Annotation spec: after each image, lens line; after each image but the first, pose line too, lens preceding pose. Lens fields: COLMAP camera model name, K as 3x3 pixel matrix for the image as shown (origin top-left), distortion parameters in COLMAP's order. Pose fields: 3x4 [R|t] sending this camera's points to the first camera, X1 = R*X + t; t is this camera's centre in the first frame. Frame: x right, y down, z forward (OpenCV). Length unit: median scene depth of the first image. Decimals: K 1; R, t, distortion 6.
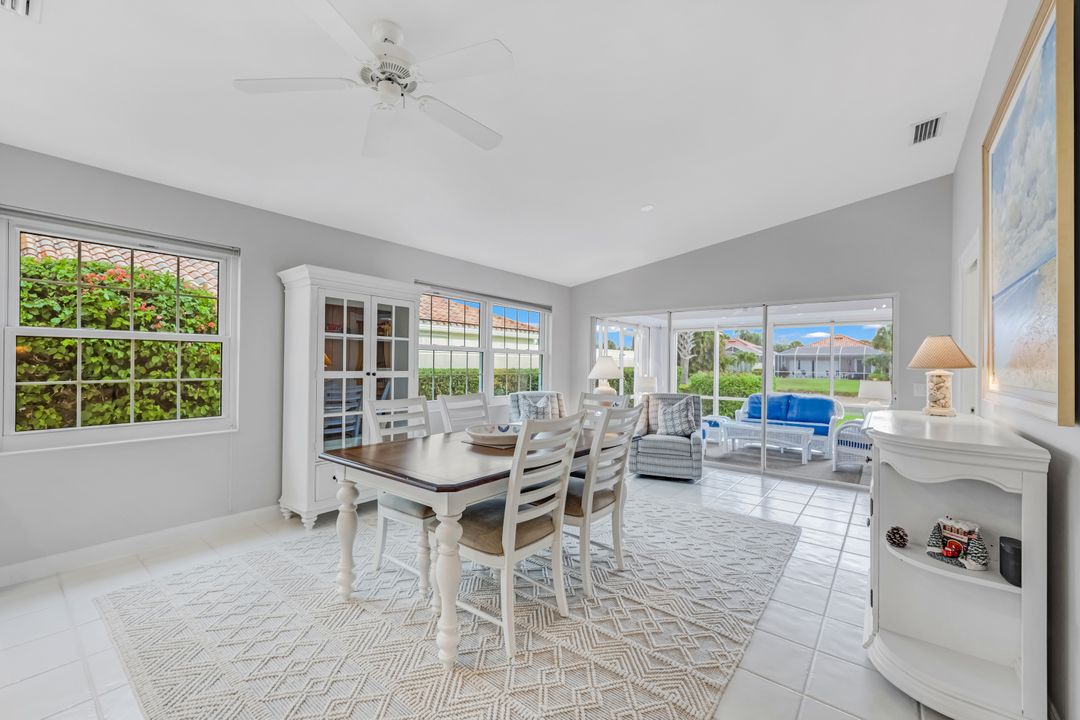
lens RADIAL K [[437.6, 0, 536.7], [0, 437.6, 363.8], [0, 0, 1]] dist [-0.000156, 0.000219]
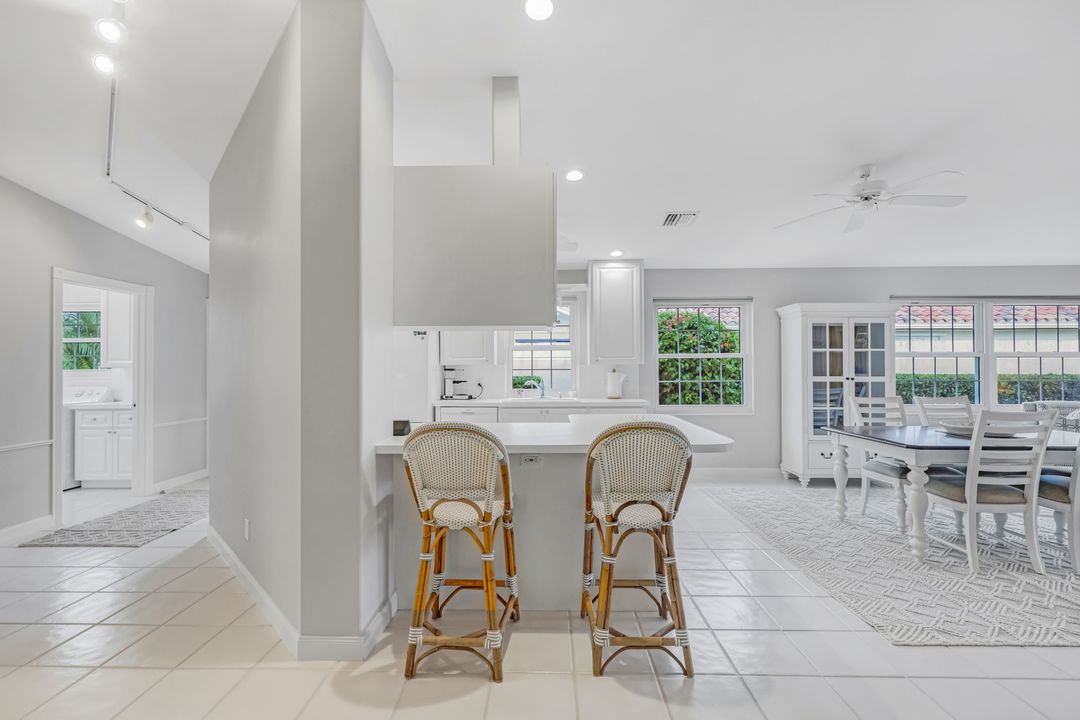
lens RADIAL K [[458.2, 0, 543.1], [0, 458.2, 361.9], [0, 0, 1]] dist [0.002325, 0.001002]
pose [[0.601093, -0.020249, -0.798923, 0.156892], [0.010260, 0.999792, -0.017620, -0.011618], [0.799113, 0.002394, 0.601176, -0.531147]]
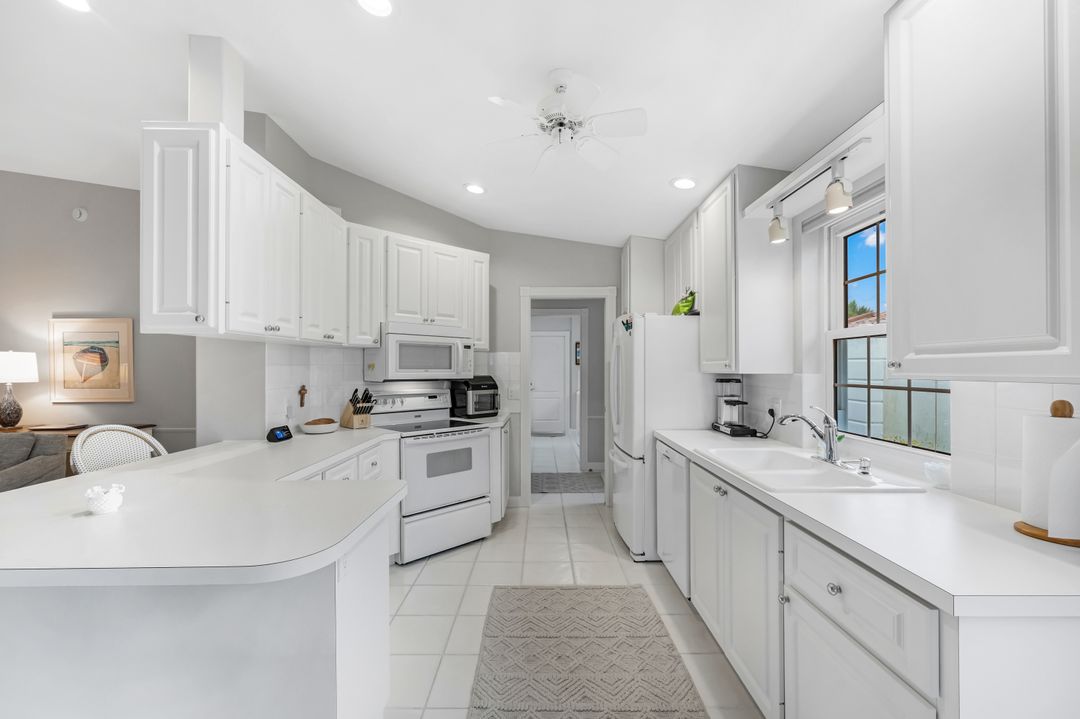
lens RADIAL K [[458.2, 0, 541.8], [0, 458.2, 370.1], [0, 0, 1]] dist [0.002325, 0.001002]
pose [[-0.775854, -0.000146, -0.630912, -0.397000], [-0.000626, 1.000000, 0.000539, -0.035494], [0.630912, 0.000813, -0.775854, 0.570360]]
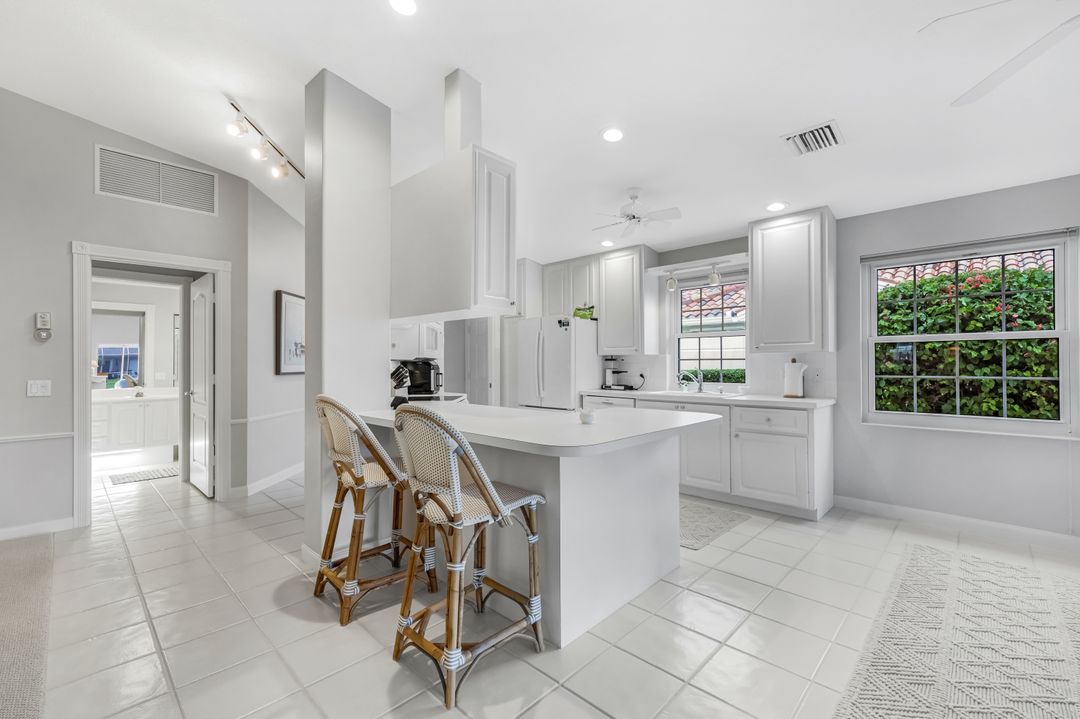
lens RADIAL K [[458.2, 0, 547.3], [0, 458.2, 354.5], [0, 0, 1]] dist [0.002325, 0.001002]
pose [[-0.074293, -0.026629, -0.996881, 0.277391], [0.003019, 0.999633, -0.026928, 0.007017], [0.997232, -0.005011, -0.074185, 0.026207]]
